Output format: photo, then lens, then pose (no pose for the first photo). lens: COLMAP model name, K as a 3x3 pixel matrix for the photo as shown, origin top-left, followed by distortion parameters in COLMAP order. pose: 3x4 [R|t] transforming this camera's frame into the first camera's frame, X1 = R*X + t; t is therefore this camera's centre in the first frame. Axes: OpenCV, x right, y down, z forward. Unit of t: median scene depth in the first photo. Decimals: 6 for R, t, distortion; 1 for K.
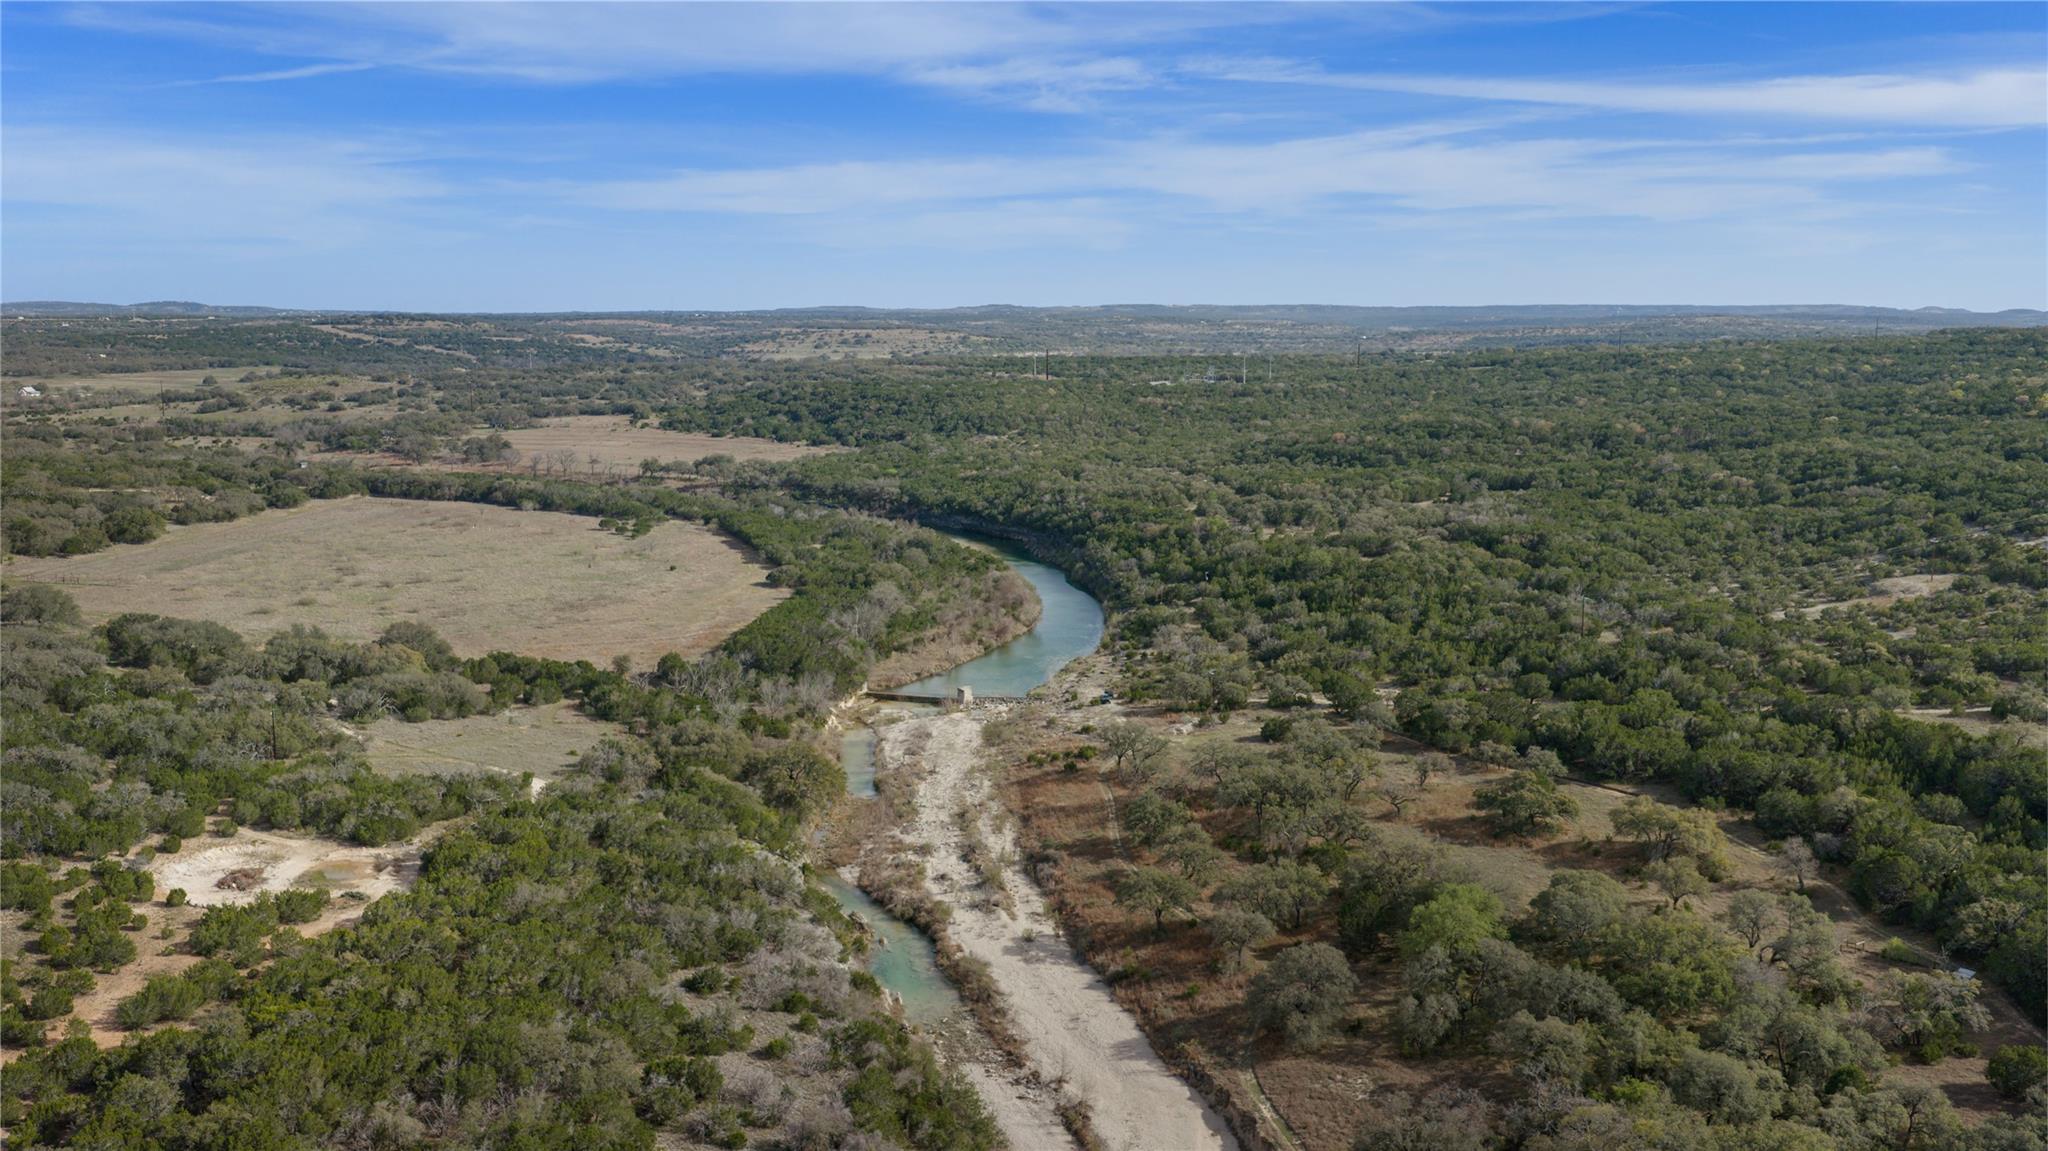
lens RADIAL K [[1694.1, 0, 1039.8], [0, 1694.1, 575.4], [0, 0, 1]] dist [0.034701, -0.078883]
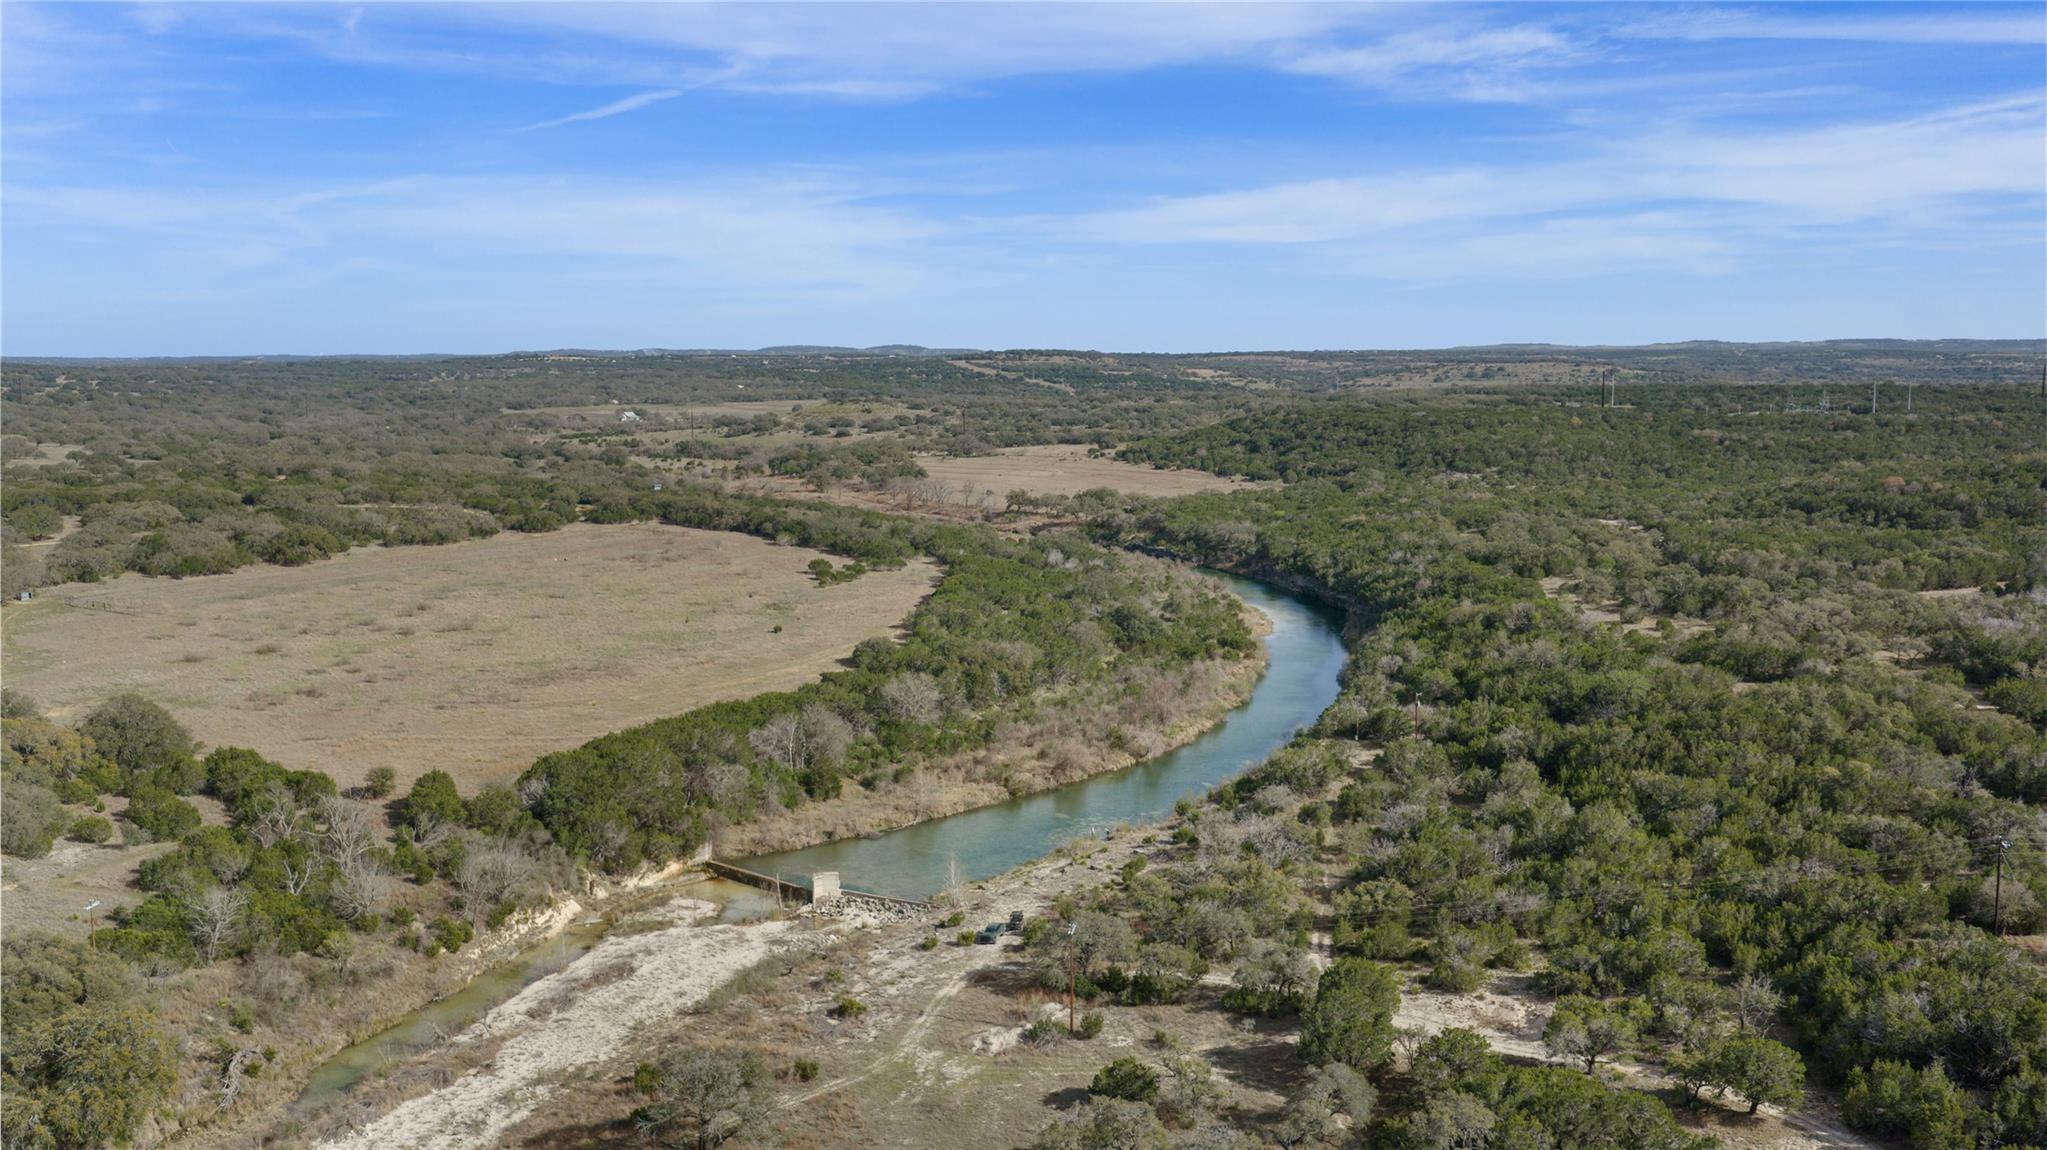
lens RADIAL K [[1693.3, 0, 1039.3], [0, 1693.3, 574.9], [0, 0, 1]] dist [0.034701, -0.078883]
pose [[0.920329, 0.045346, -0.388508, 0.138300], [-0.054802, 0.998409, -0.013286, -0.019113], [0.387287, 0.033518, 0.921350, 0.270147]]
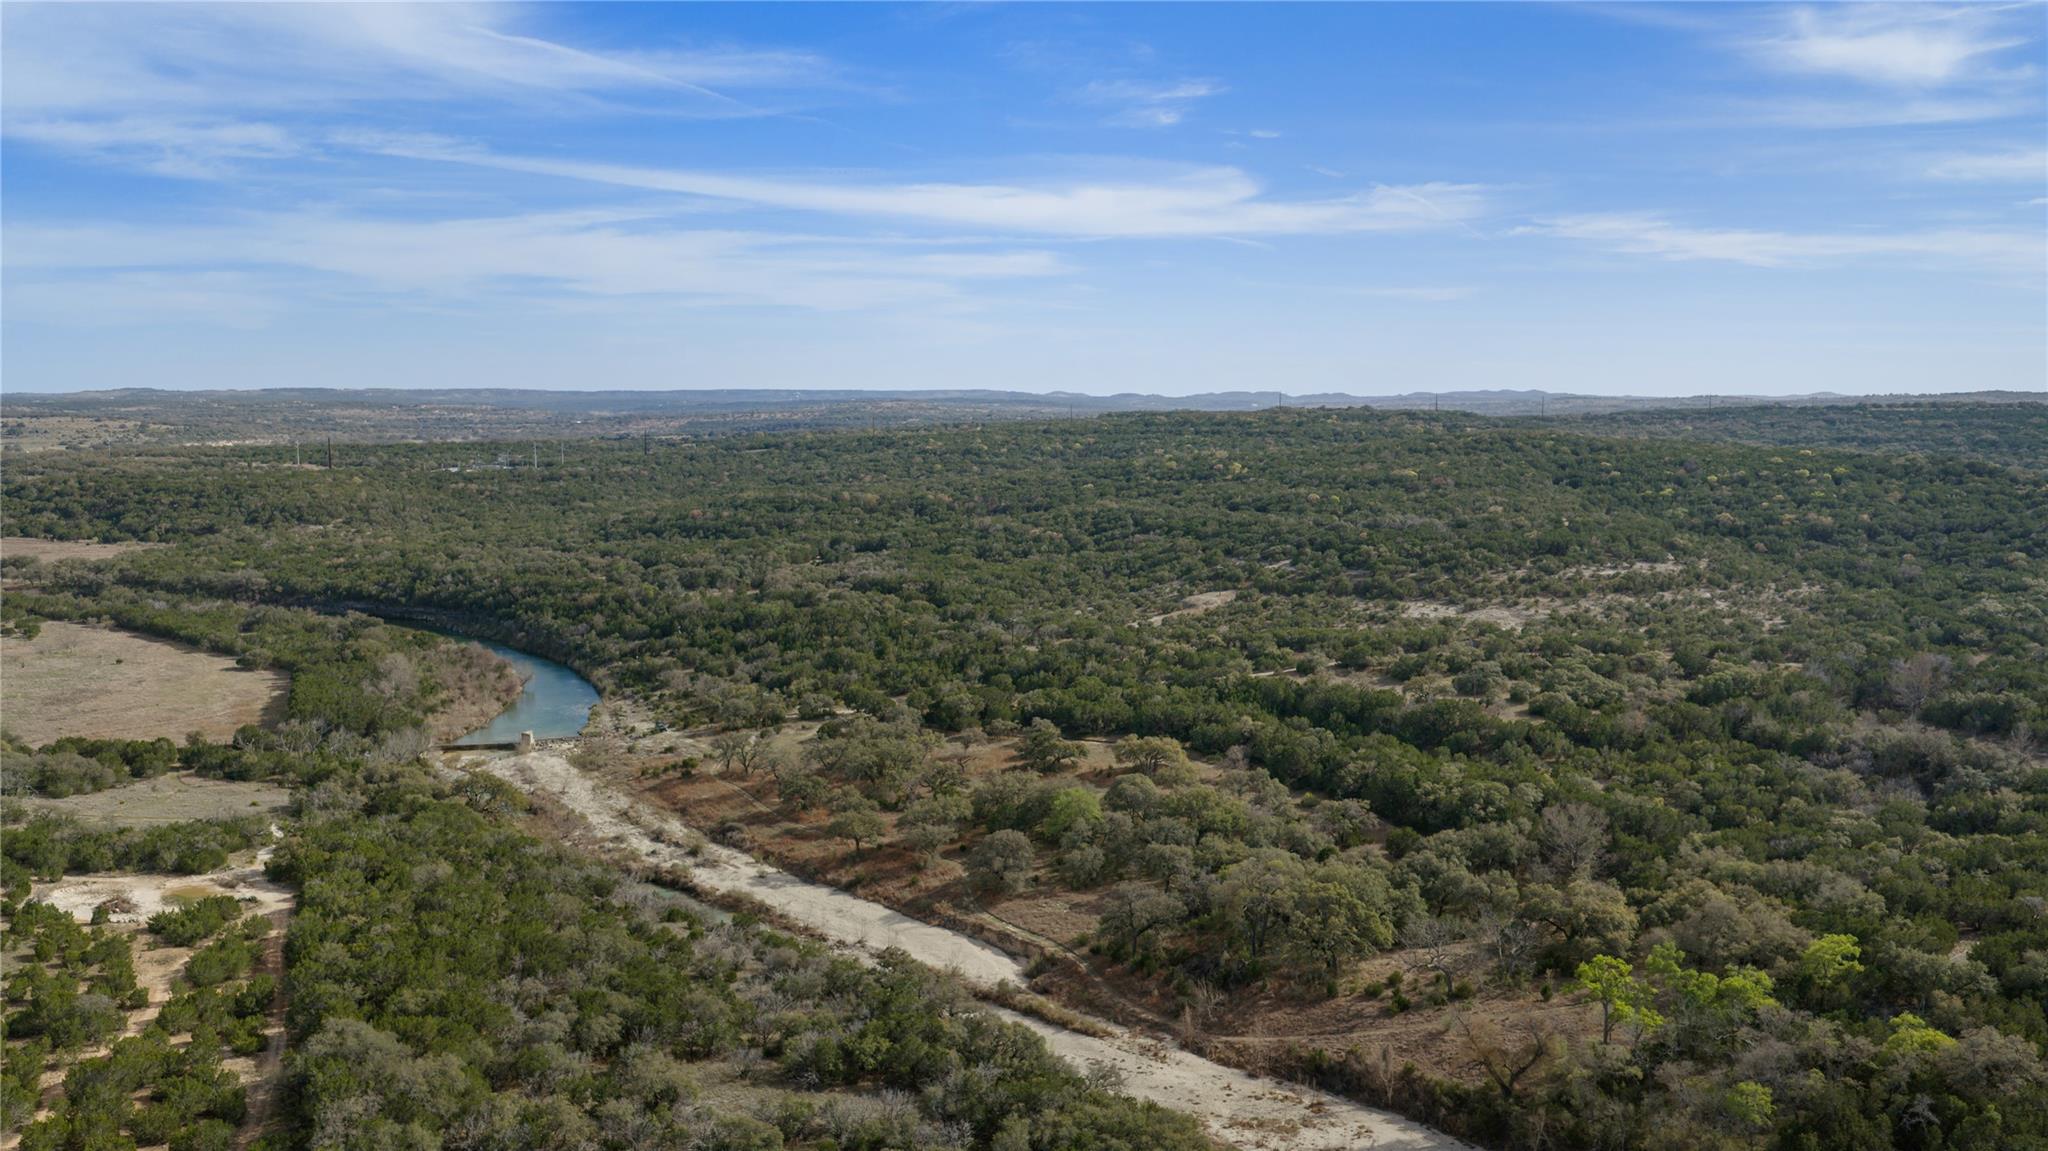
lens RADIAL K [[1694.1, 0, 1039.8], [0, 1694.1, 575.4], [0, 0, 1]] dist [0.034701, -0.078883]
pose [[0.891452, -0.049255, 0.450430, -0.138773], [0.071025, 0.996976, -0.031546, 0.011679], [-0.447514, 0.060114, 0.892254, -0.108703]]
